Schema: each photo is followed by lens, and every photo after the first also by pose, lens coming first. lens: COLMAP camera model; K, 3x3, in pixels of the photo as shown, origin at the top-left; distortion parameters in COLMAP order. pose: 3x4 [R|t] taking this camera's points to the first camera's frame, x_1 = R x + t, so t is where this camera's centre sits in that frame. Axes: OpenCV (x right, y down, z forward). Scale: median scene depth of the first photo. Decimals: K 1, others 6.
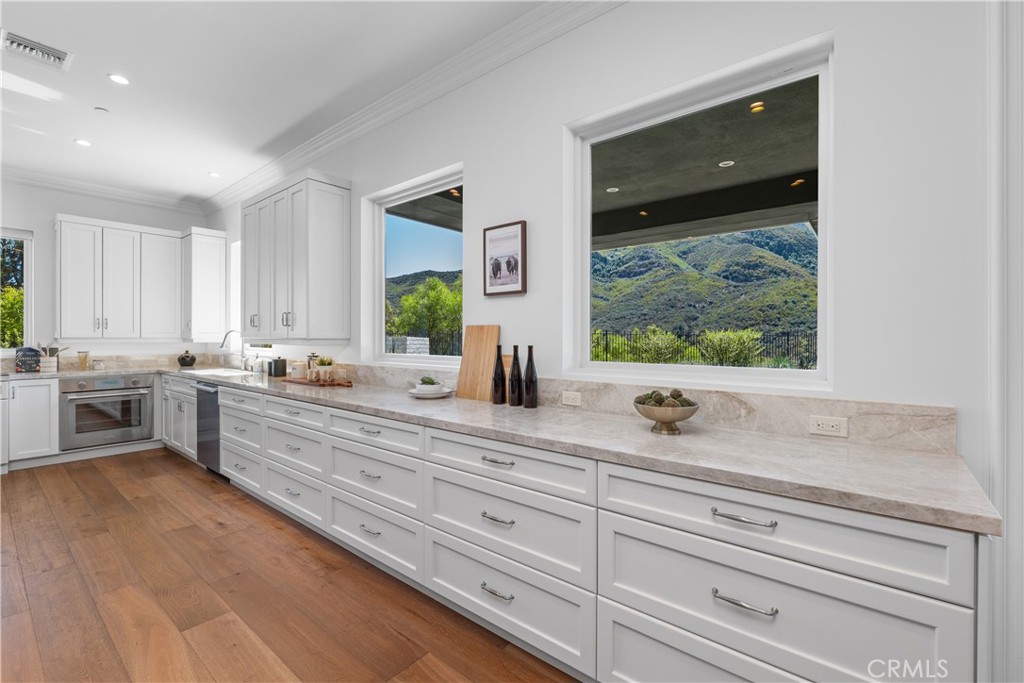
lens RADIAL K [[444.9, 0, 512.0], [0, 444.9, 341.5], [0, 0, 1]] dist [-0.002431, -0.000246]
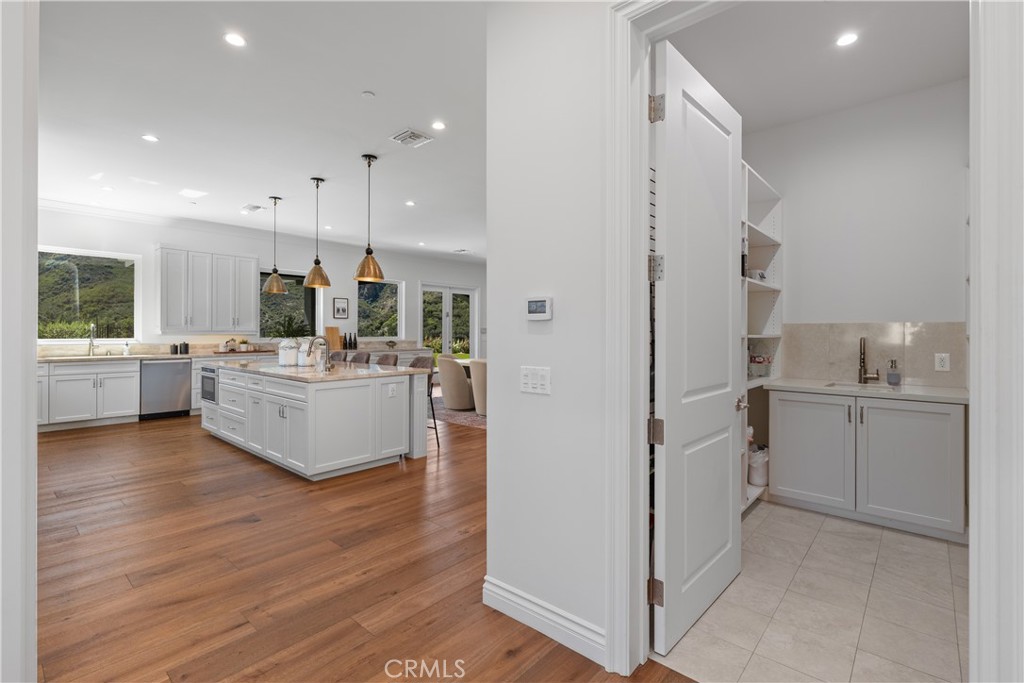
lens RADIAL K [[469.9, 0, 512.7], [0, 469.9, 333.8], [0, 0, 1]] dist [0.000886, -0.000018]
pose [[0.037477, -0.005958, 0.999280, -2.293333], [0.004666, 0.999972, 0.005787, -0.000769], [-0.999287, 0.004446, 0.037504, -0.291137]]
